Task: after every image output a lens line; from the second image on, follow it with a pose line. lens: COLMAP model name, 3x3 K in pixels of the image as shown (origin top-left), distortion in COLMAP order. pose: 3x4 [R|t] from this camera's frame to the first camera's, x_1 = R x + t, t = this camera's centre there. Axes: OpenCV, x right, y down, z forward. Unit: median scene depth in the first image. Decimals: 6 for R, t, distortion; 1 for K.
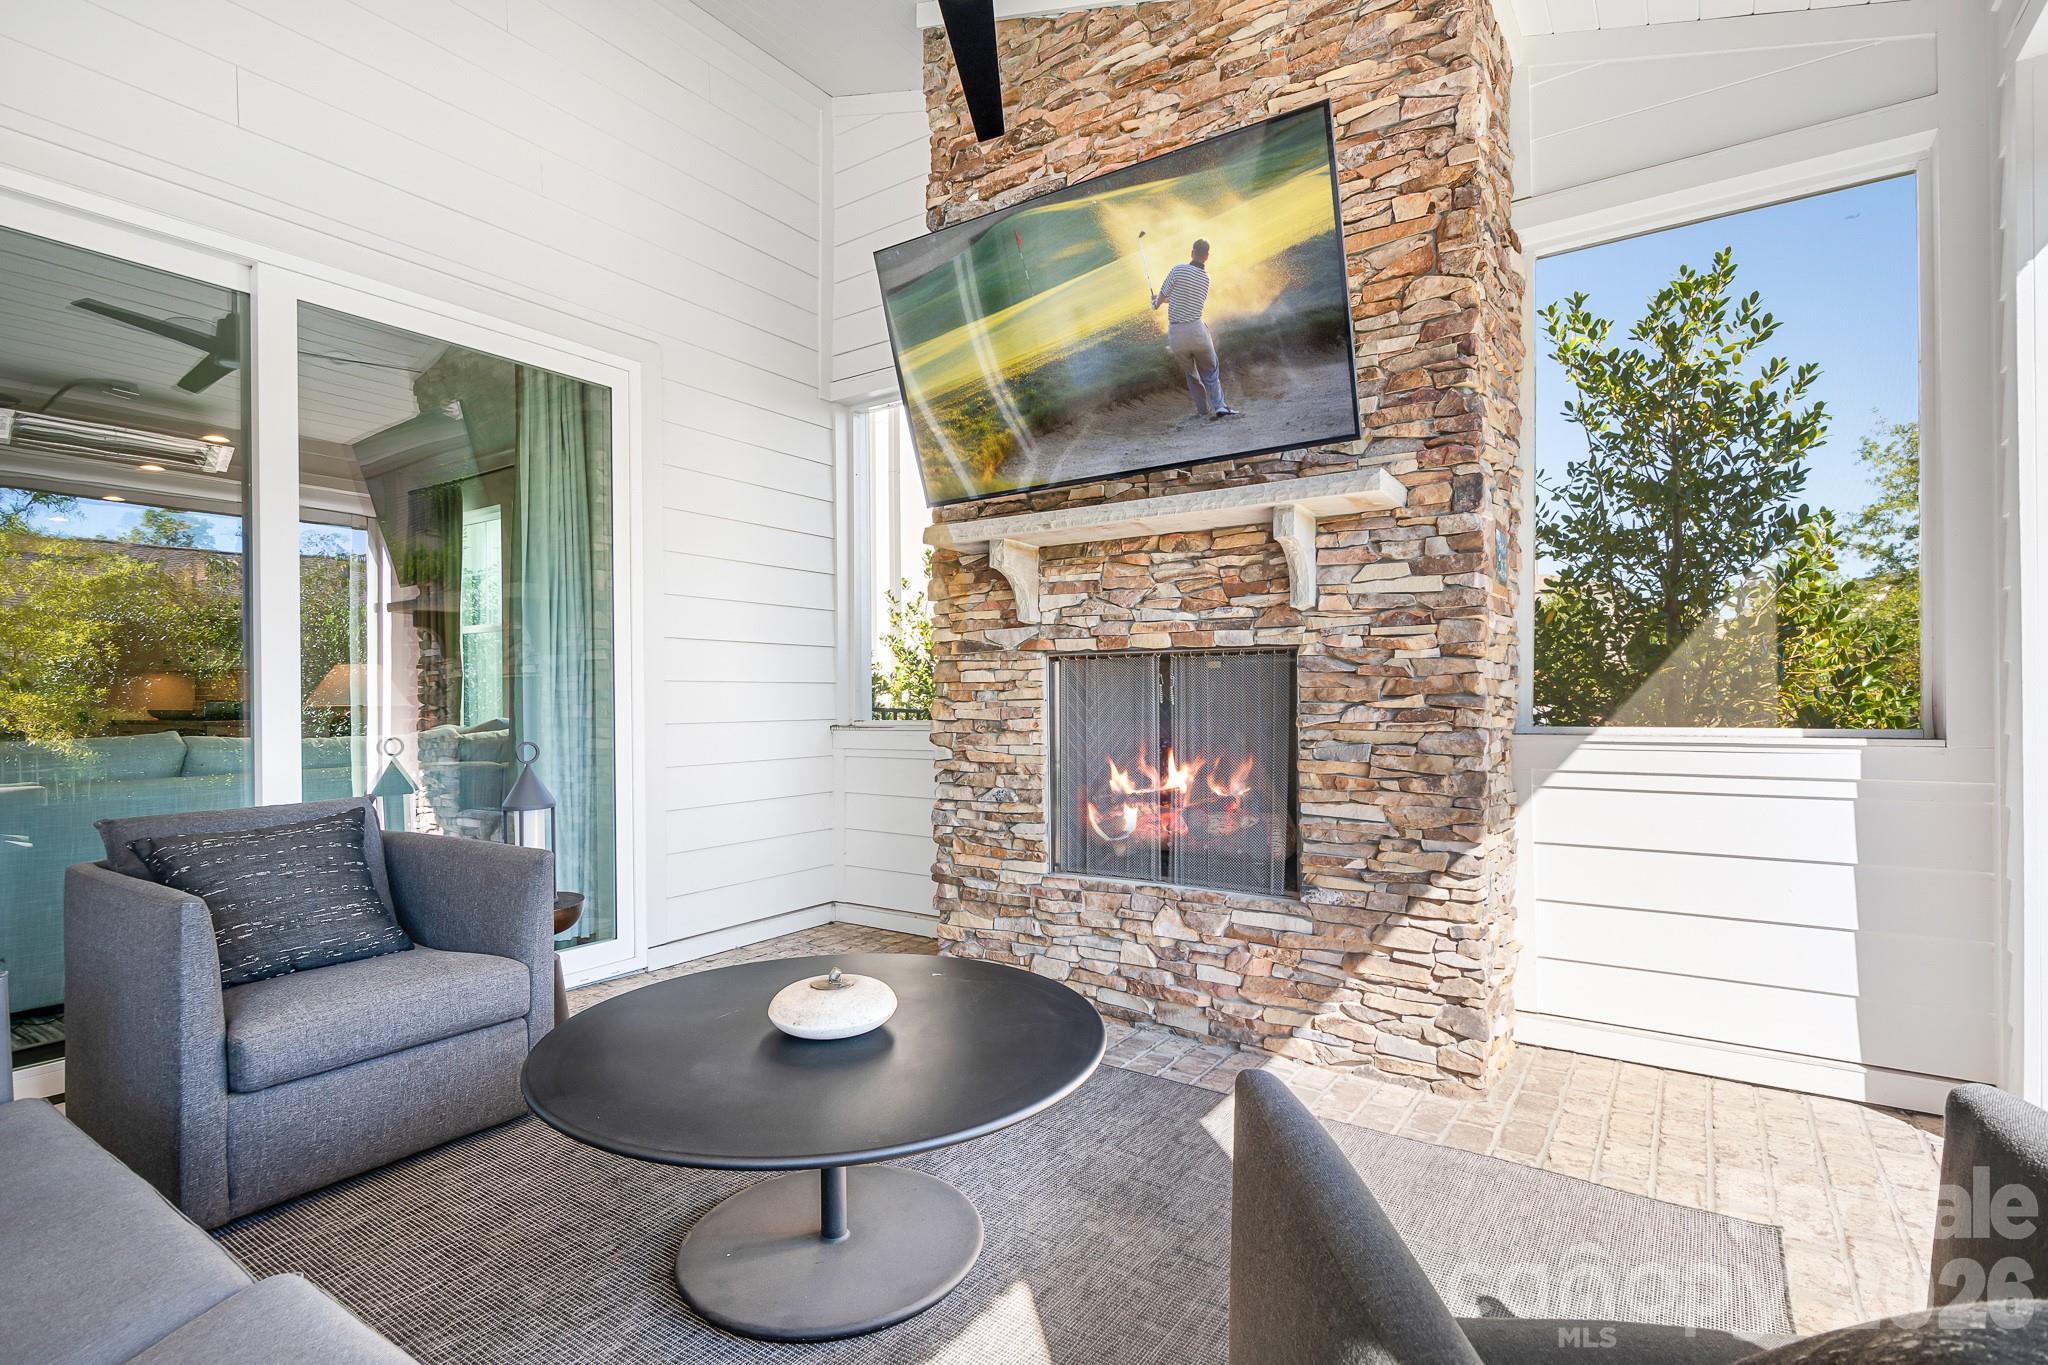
lens RADIAL K [[975.9, 0, 1023.2], [0, 975.9, 696.4], [0, 0, 1]] dist [0.014715, -0.000563]
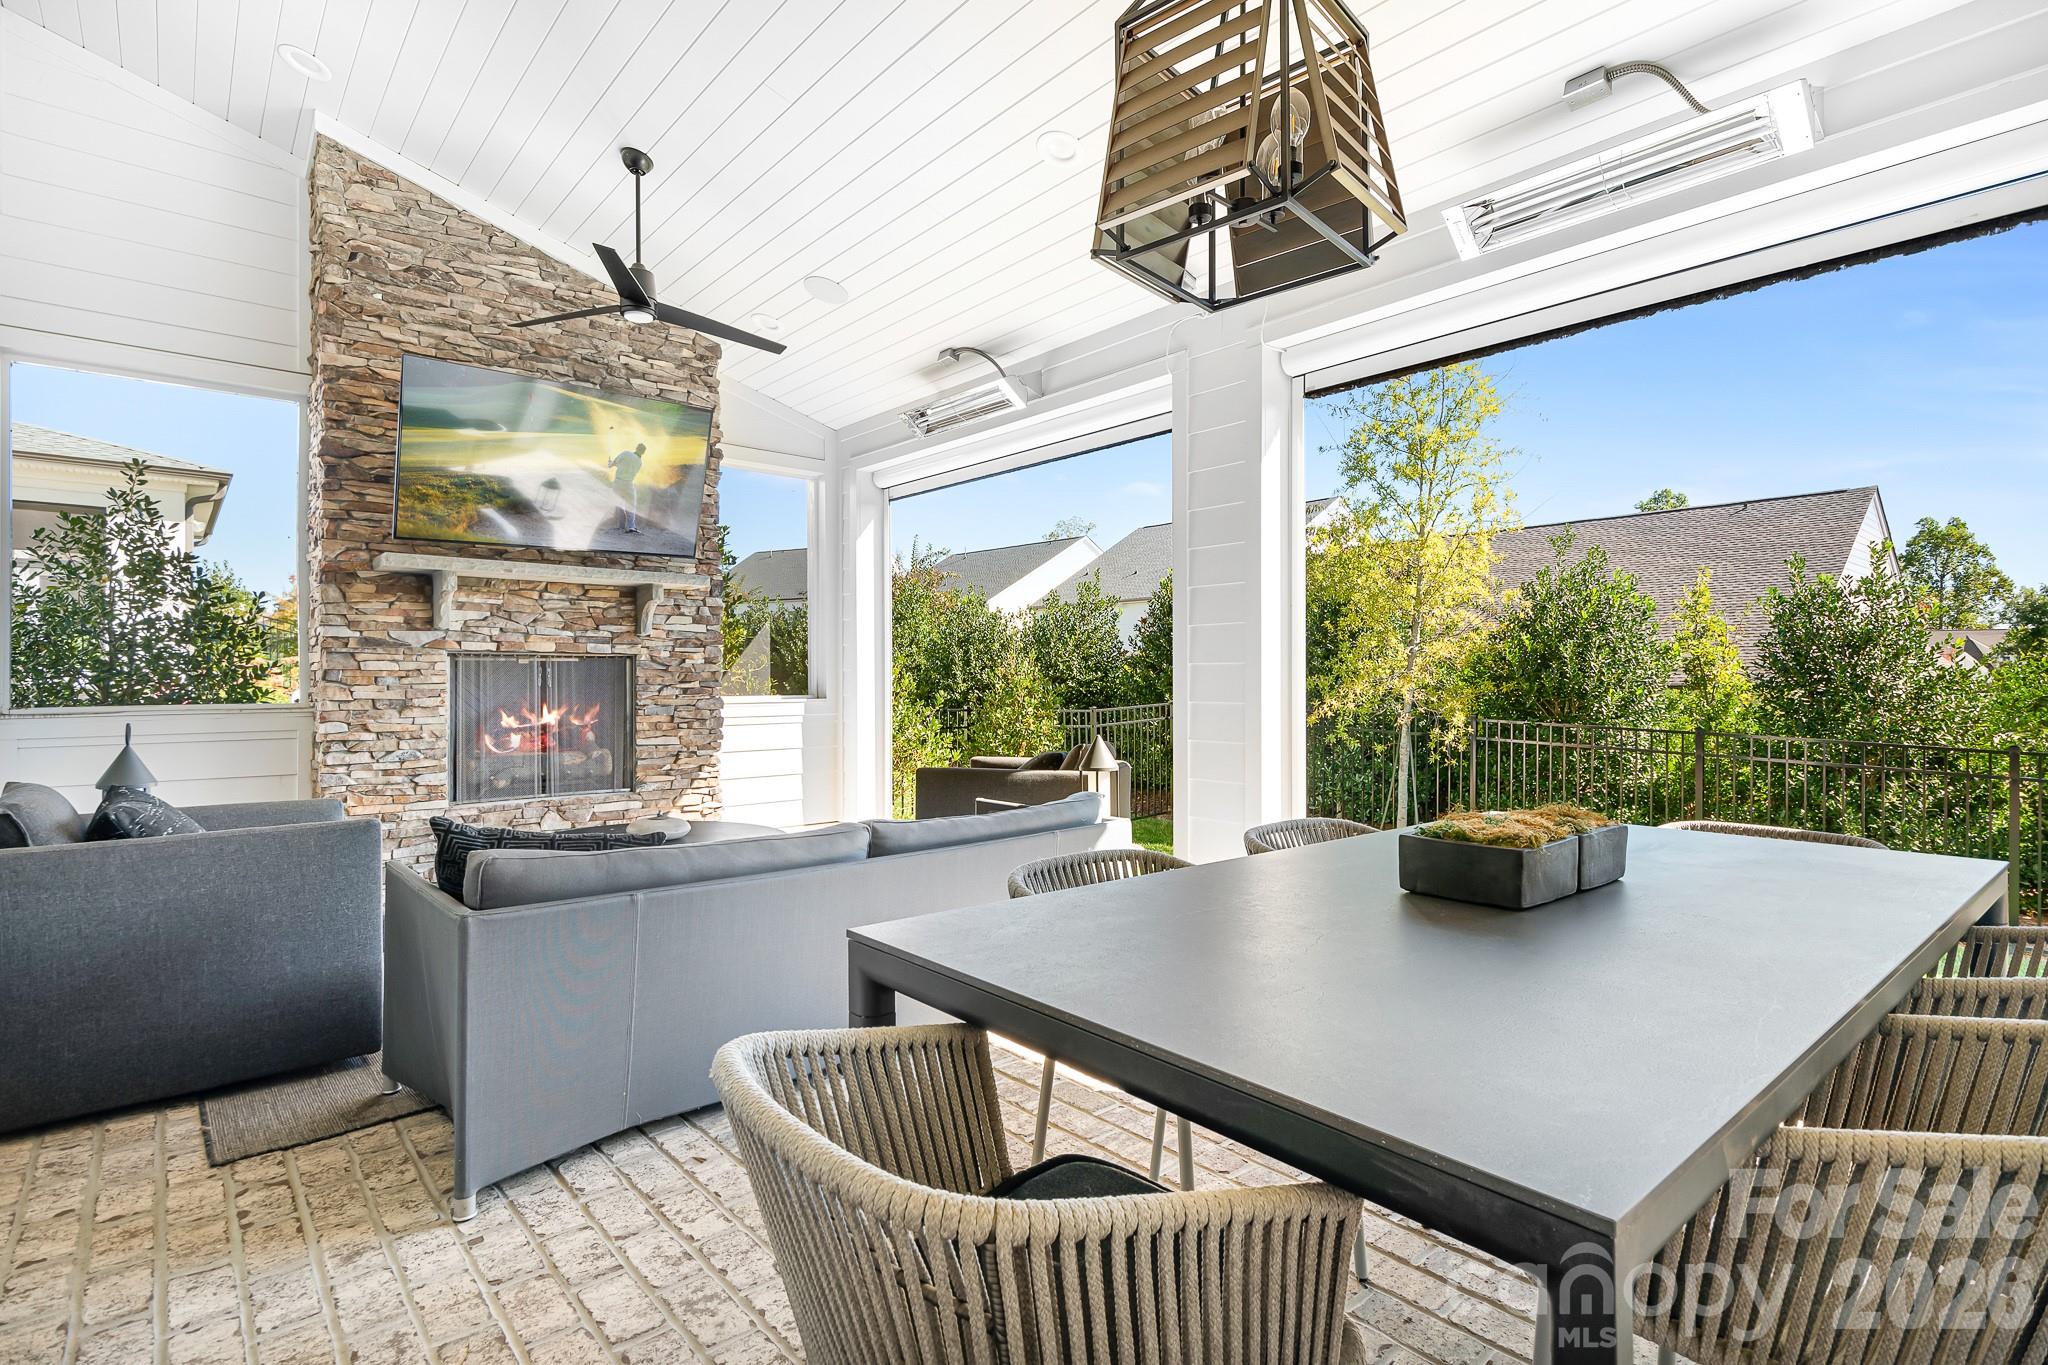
lens RADIAL K [[975.9, 0, 1033.1], [0, 975.9, 675.0], [0, 0, 1]] dist [0.014715, -0.000563]
pose [[0.249395, 0.009411, 0.968356, -1.215606], [-0.001564, 0.999955, -0.009315, 0.002857], [-0.968401, 0.000808, 0.249398, -0.180926]]
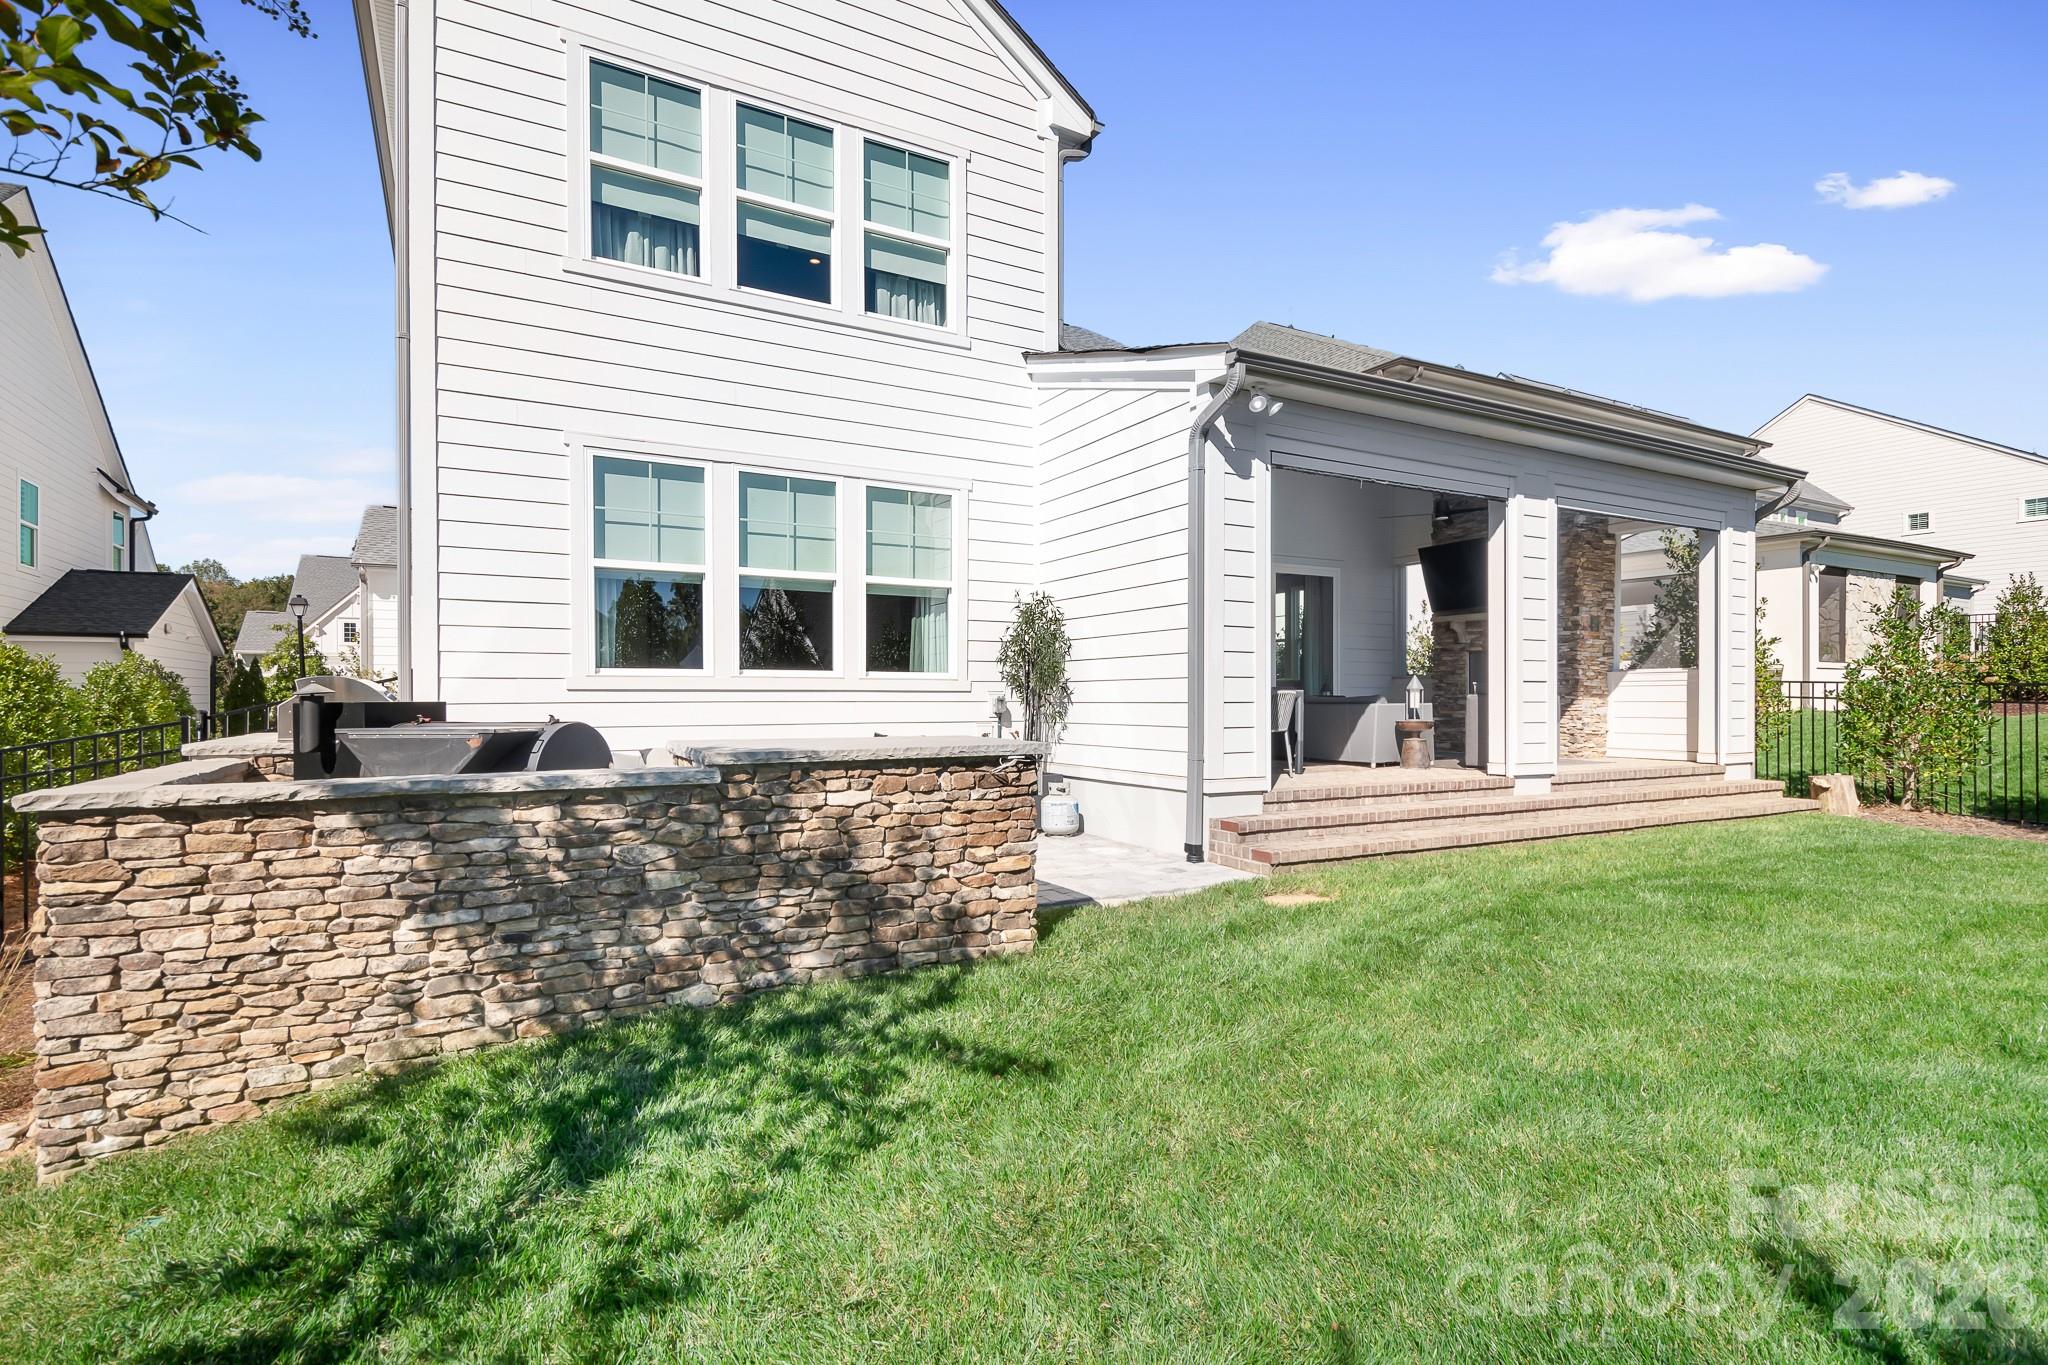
lens RADIAL K [[975.9, 0, 1027.0], [0, 975.9, 699.6], [0, 0, 1]] dist [0.014715, -0.000563]
pose [[0.898275, 0.003743, -0.439418, 0.157618], [0.002361, 0.999908, 0.013343, 0.085146], [0.439427, -0.013023, 0.898184, -3.063370]]
